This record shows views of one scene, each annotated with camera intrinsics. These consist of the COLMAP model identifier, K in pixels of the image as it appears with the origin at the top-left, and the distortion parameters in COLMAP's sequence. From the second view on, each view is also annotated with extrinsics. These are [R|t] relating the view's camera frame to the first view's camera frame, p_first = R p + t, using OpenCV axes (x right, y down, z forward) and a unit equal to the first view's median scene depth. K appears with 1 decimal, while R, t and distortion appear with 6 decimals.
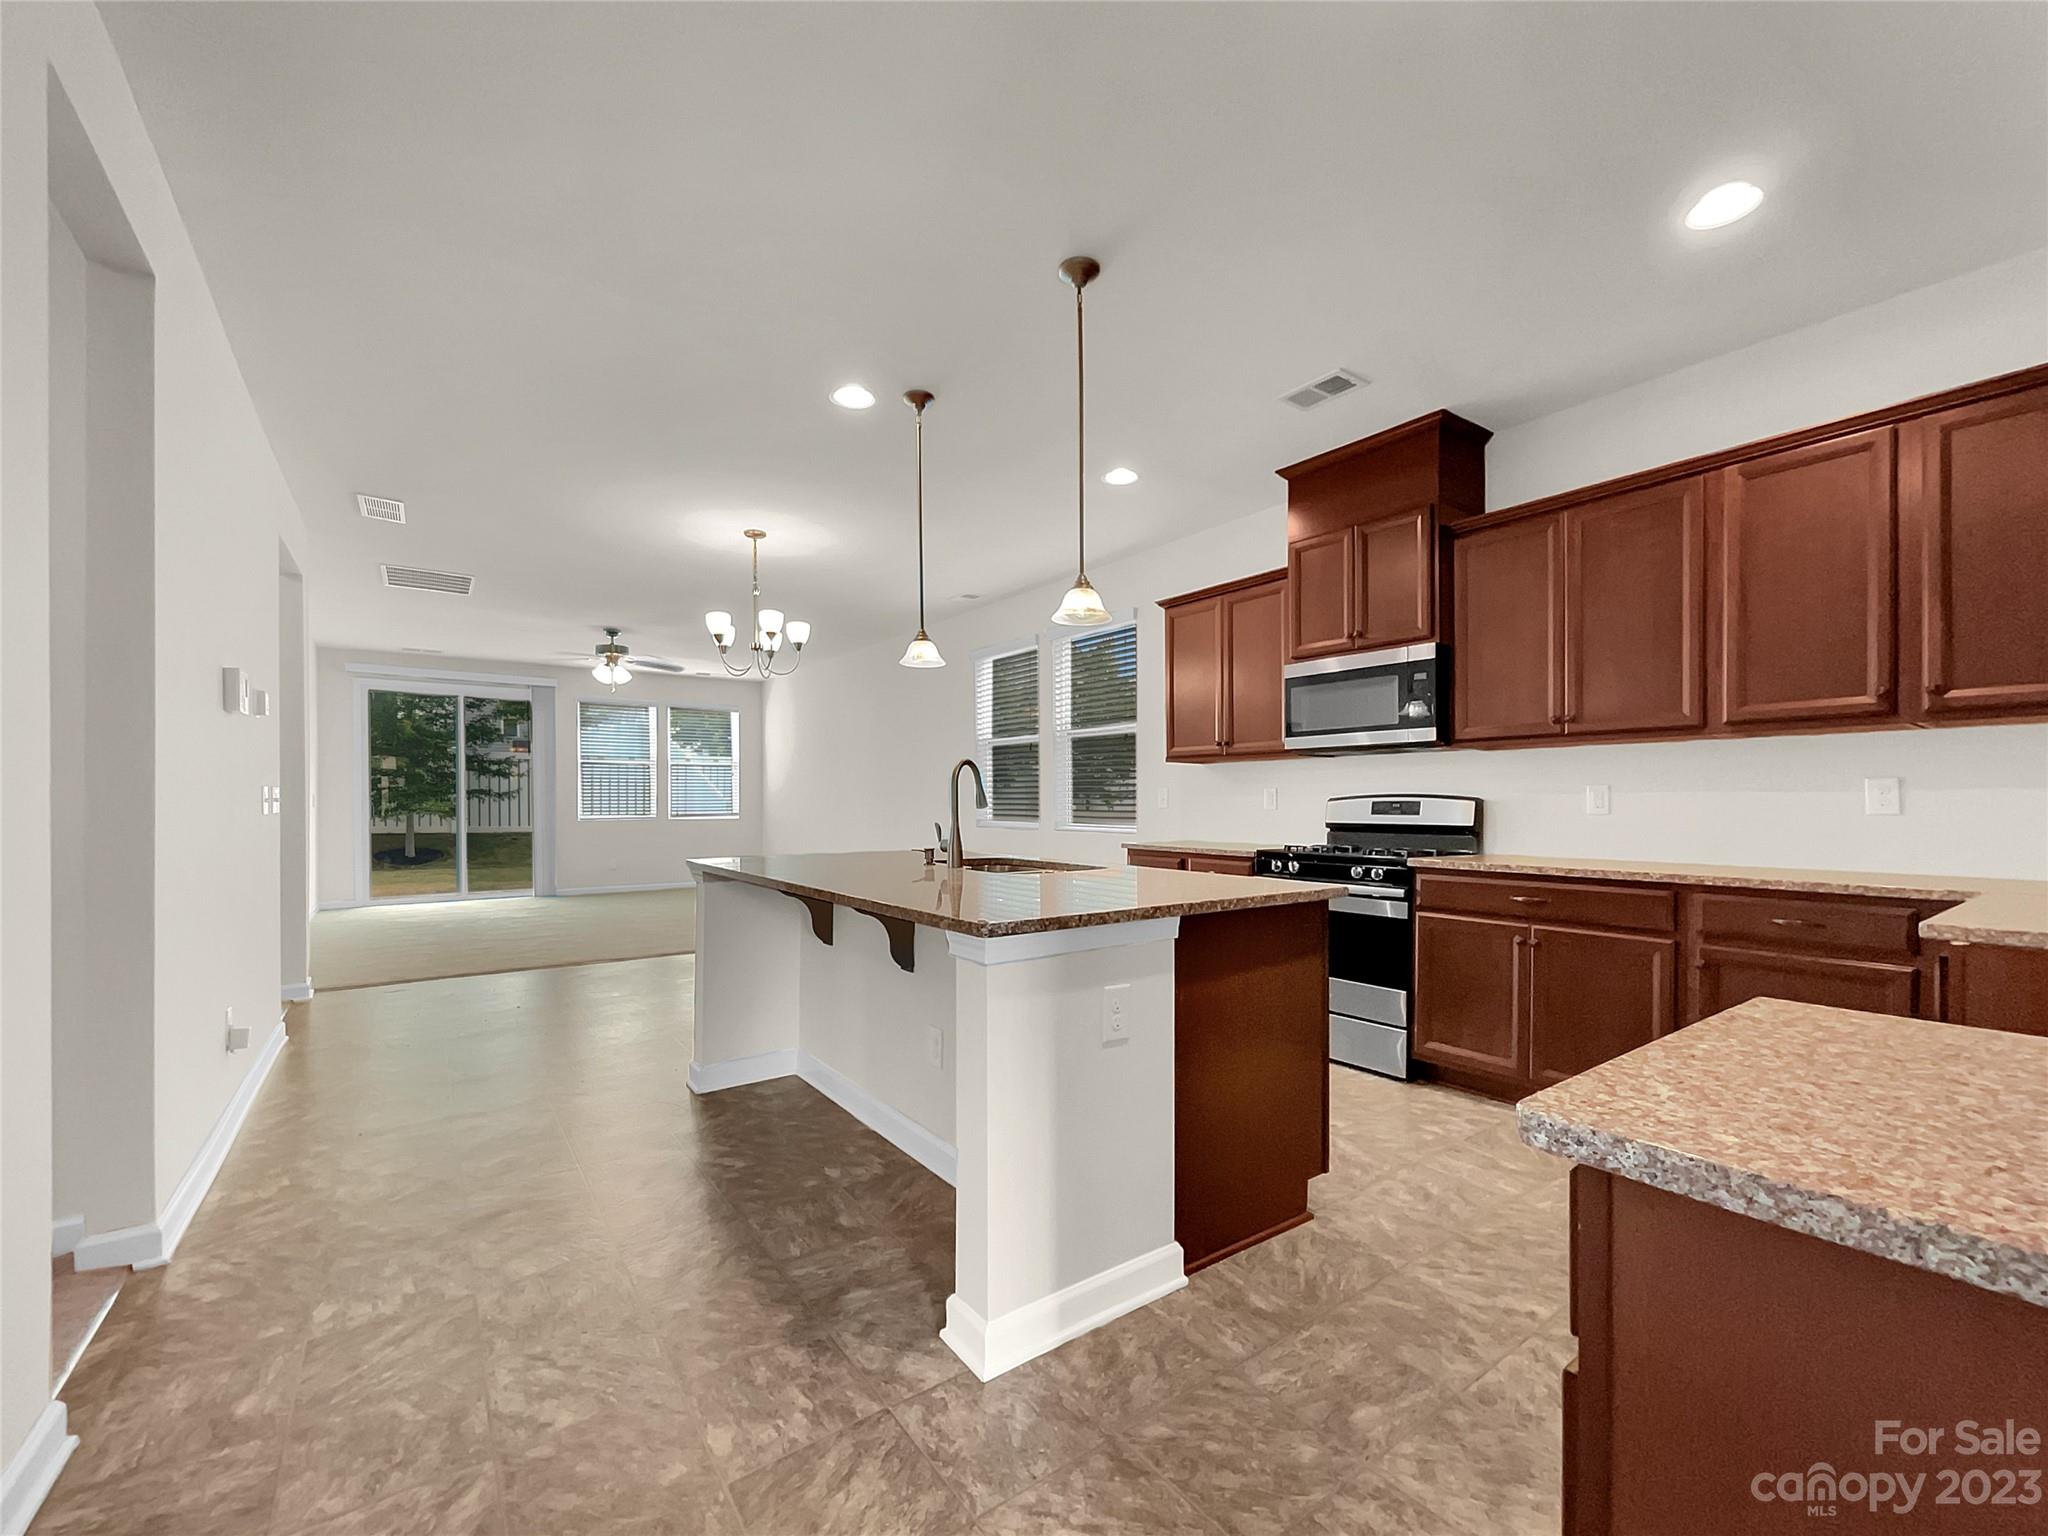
lens RADIAL K [[832.5, 0, 1024.0], [0, 832.5, 768.0], [0, 0, 1]] dist [-0.001831, -0.000133]
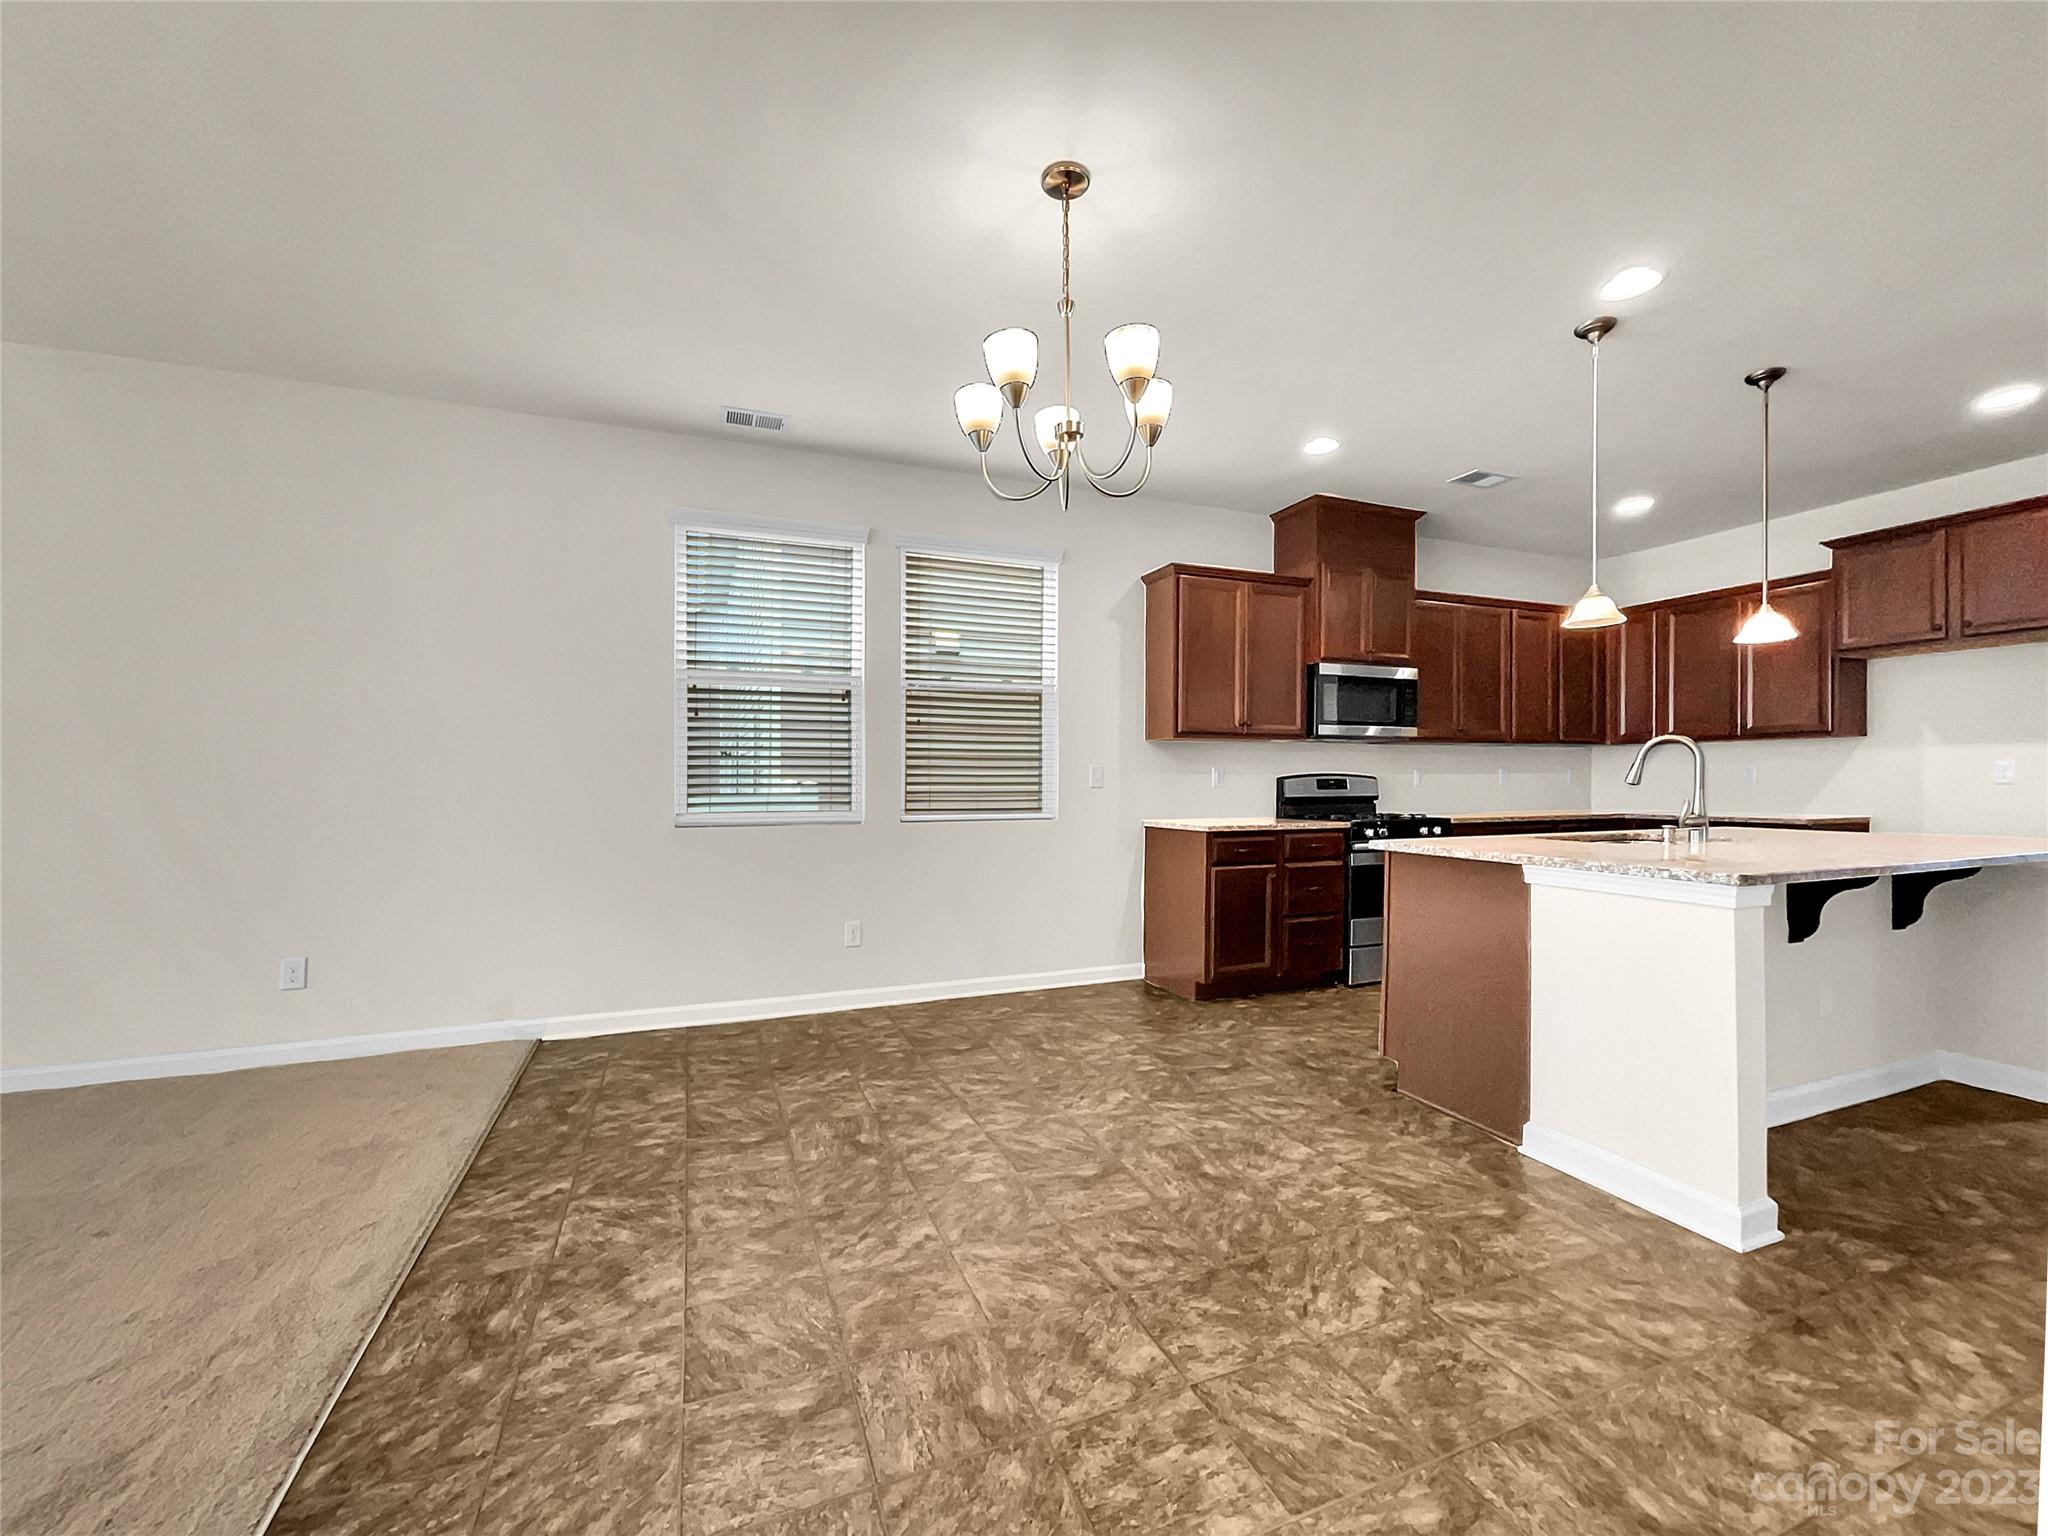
lens RADIAL K [[868.1, 0, 1024.0], [0, 868.1, 768.0], [0, 0, 1]] dist [-0.000760, 0.000069]
pose [[0.230084, 0.002500, 0.973168, -1.266732], [-0.025302, 0.999674, 0.003414, 0.047391], [-0.972842, -0.025408, 0.230072, 1.023133]]
